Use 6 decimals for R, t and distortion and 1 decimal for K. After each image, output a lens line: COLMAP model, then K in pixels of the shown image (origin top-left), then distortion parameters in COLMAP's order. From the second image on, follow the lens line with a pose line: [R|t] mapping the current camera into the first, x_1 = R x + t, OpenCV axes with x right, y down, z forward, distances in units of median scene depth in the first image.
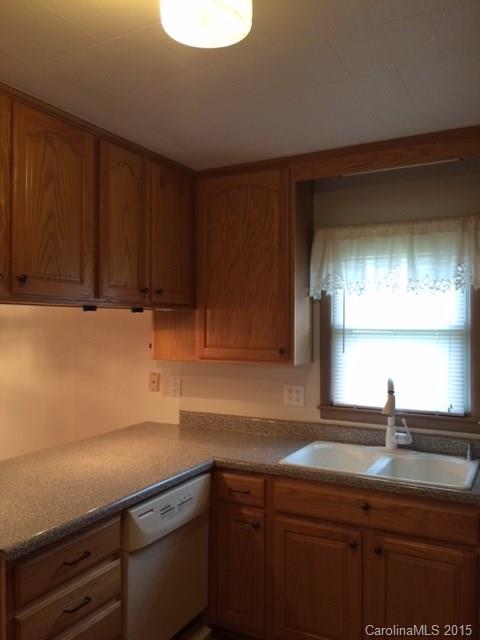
lens RADIAL K [[549.1, 0, 240.0], [0, 549.1, 320.0], [0, 0, 1]] dist [0.050719, -0.005302]
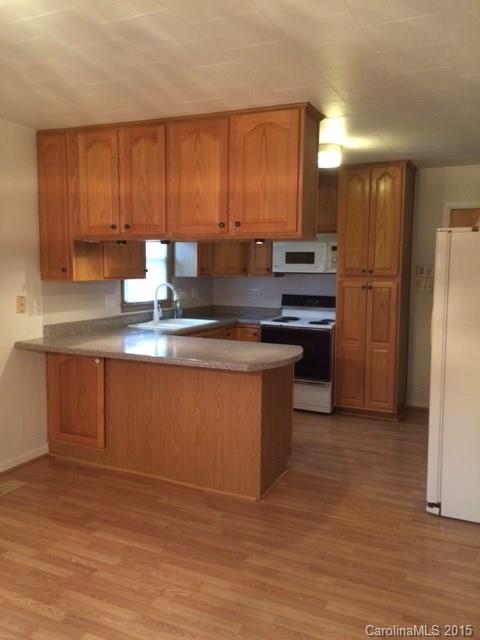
lens RADIAL K [[549.1, 0, 240.0], [0, 549.1, 320.0], [0, 0, 1]] dist [0.050719, -0.005302]
pose [[-0.050658, -0.102533, 0.993439, -1.486794], [-0.020031, 0.994620, 0.101633, 0.027300], [-0.998515, -0.014751, -0.052440, 0.732208]]
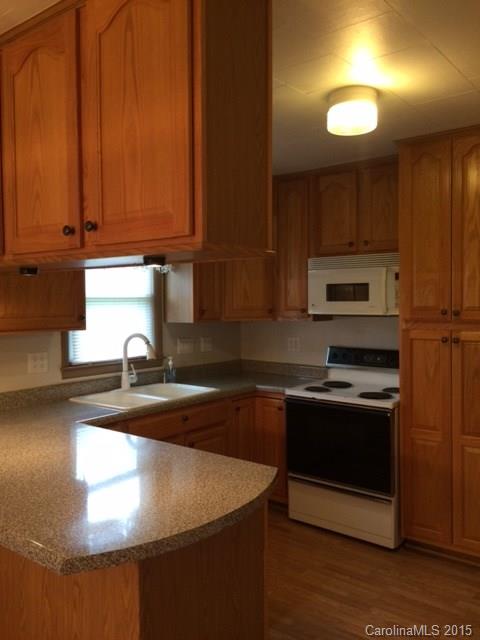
lens RADIAL K [[549.1, 0, 240.0], [0, 549.1, 320.0], [0, 0, 1]] dist [0.050719, -0.005302]
pose [[0.176479, -0.040513, 0.983470, -0.867402], [-0.001503, 0.999140, 0.041429, 0.014122], [-0.984303, -0.008789, 0.176267, 0.455499]]
